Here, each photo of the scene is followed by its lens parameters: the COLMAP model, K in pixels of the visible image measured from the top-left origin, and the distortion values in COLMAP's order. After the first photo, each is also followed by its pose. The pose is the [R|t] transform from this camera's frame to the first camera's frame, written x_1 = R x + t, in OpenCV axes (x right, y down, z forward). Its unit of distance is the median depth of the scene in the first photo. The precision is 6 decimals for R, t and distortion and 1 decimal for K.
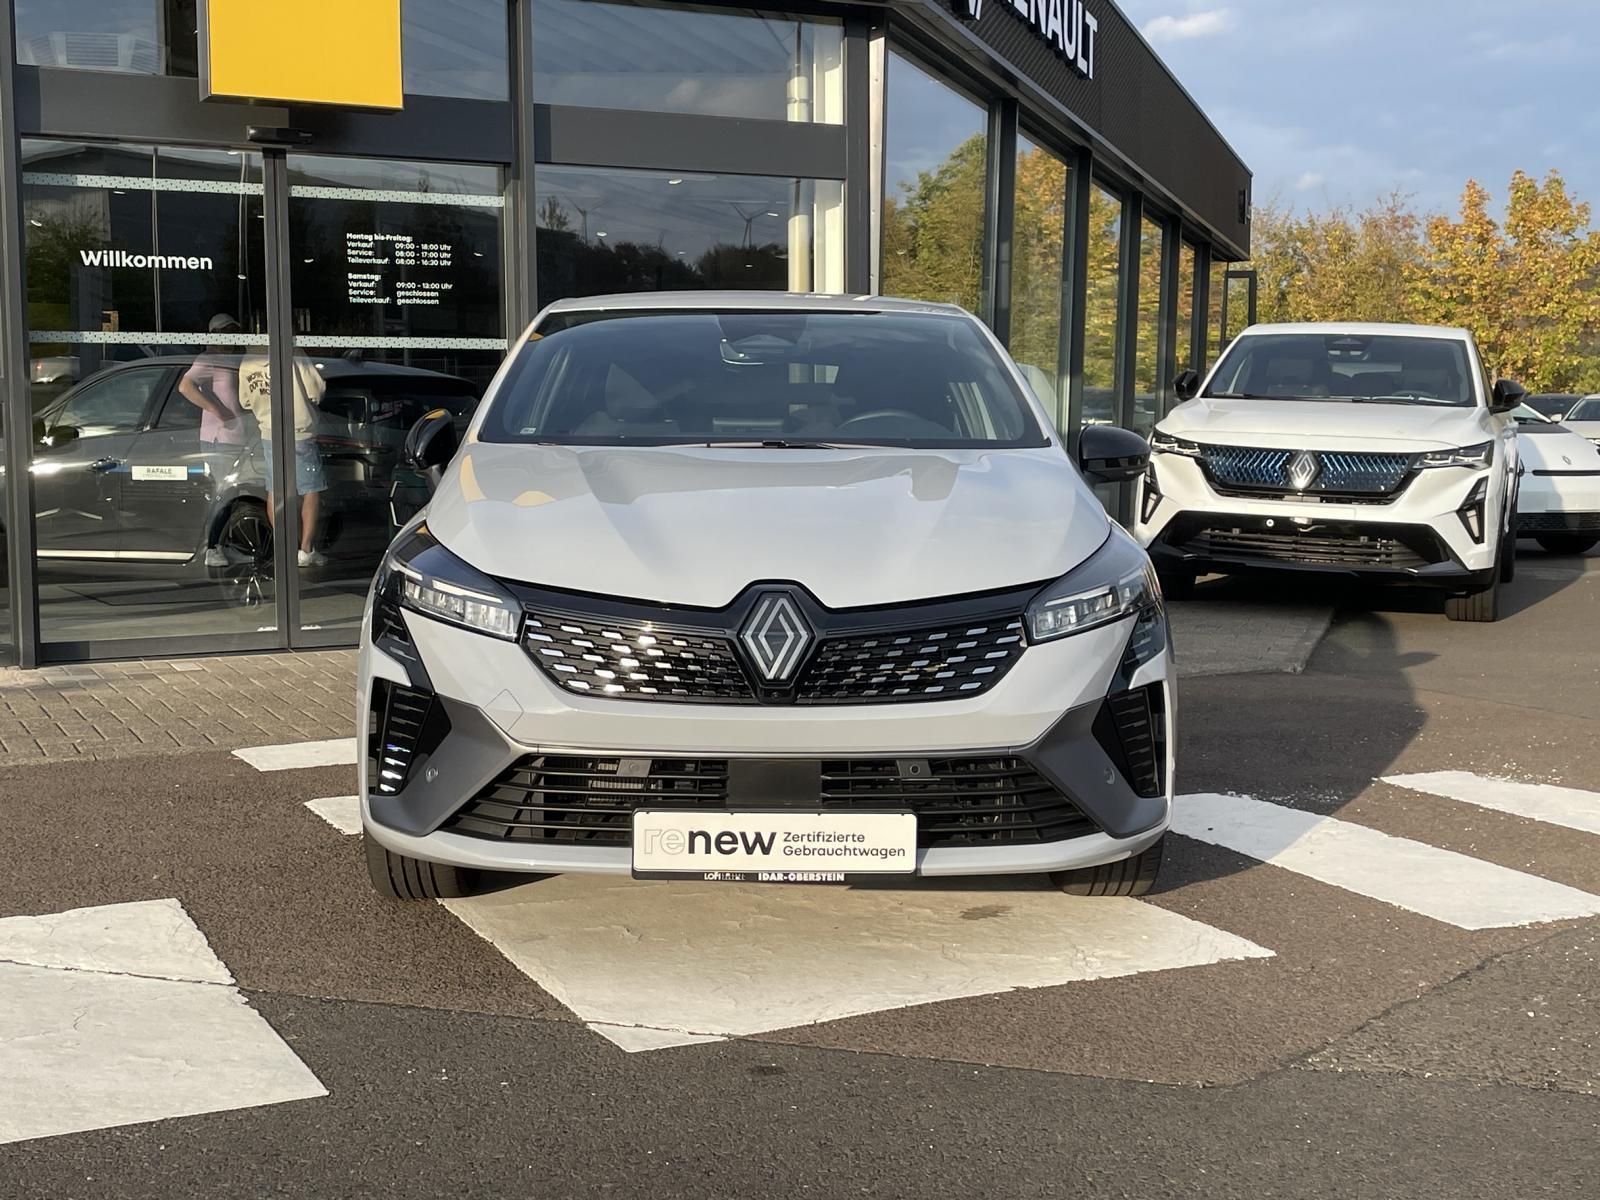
lens RADIAL K [[2060.1, 0, 800.0], [0, 2060.1, 600.0], [0, 0, 1]] dist [0.162217, -0.403898]
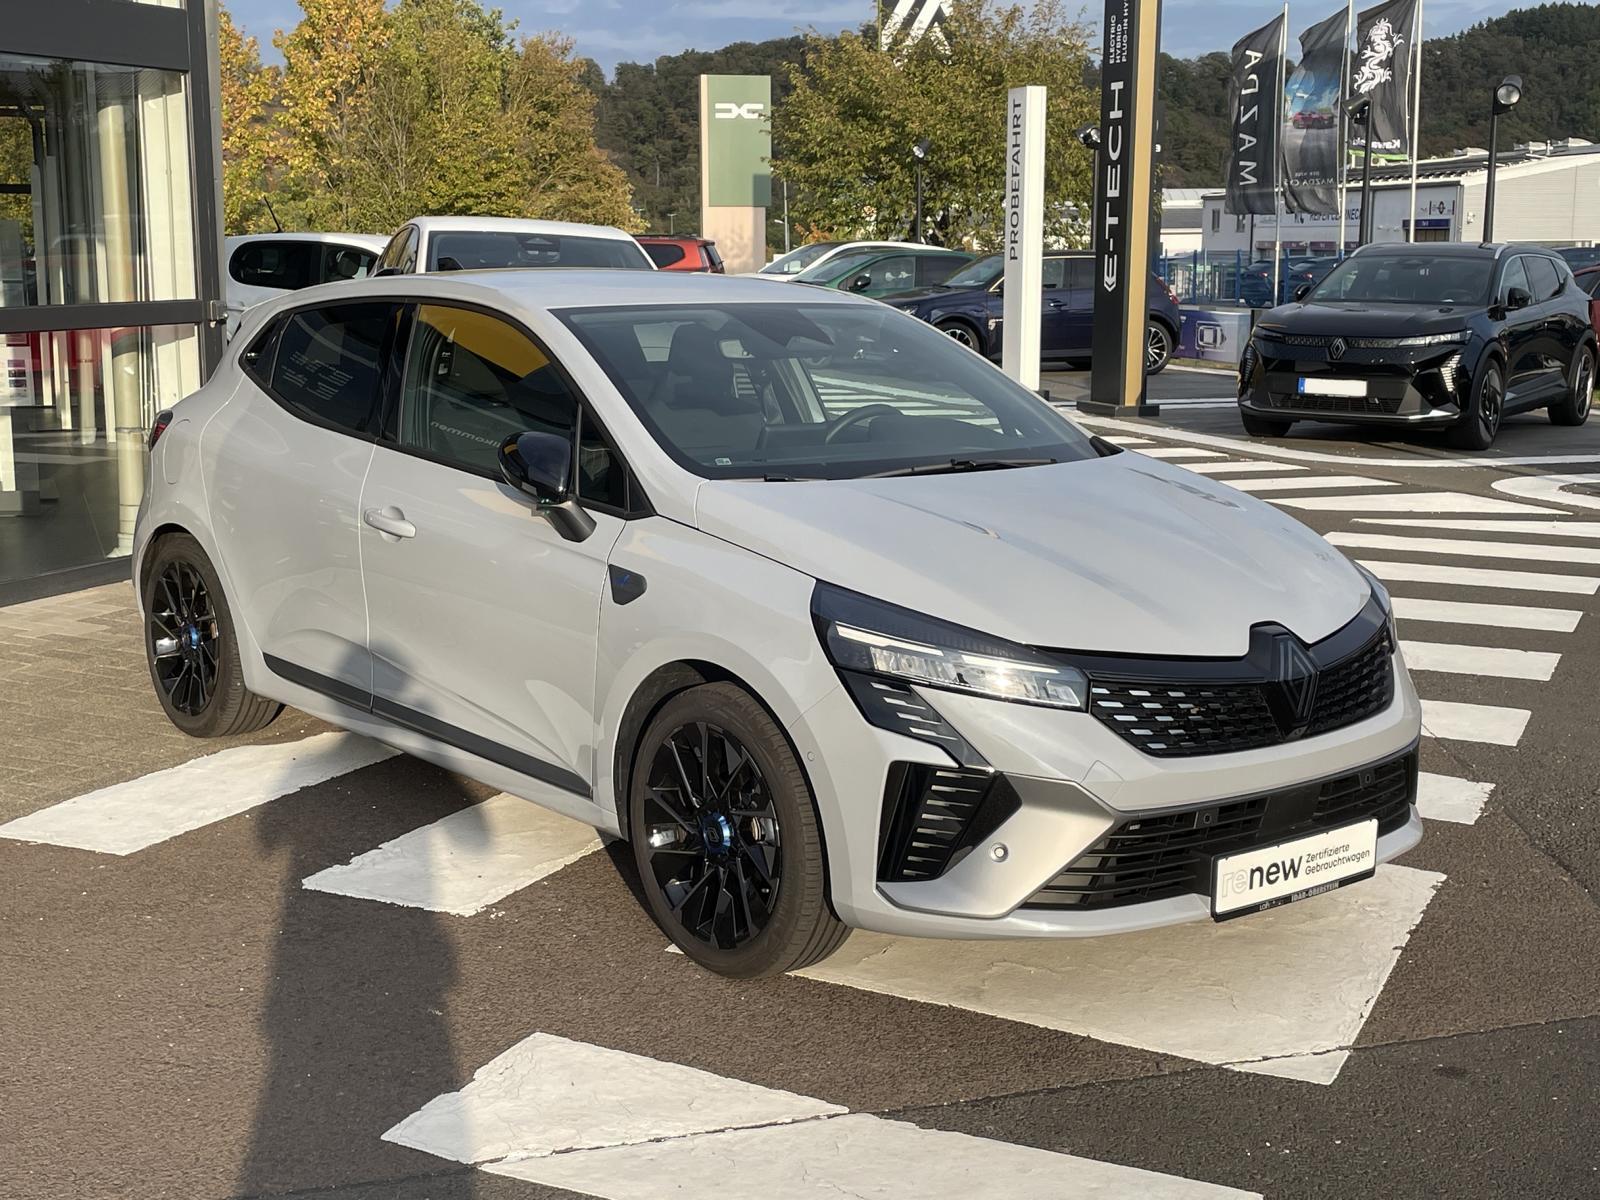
lens RADIAL K [[2060.1, 0, 800.0], [0, 2060.1, 600.0], [0, 0, 1]] dist [0.162217, -0.403898]
pose [[0.790184, -0.101915, 0.604337, -0.858844], [0.049318, 0.993453, 0.103050, -0.145310], [-0.610883, -0.051624, 0.790036, 0.300901]]
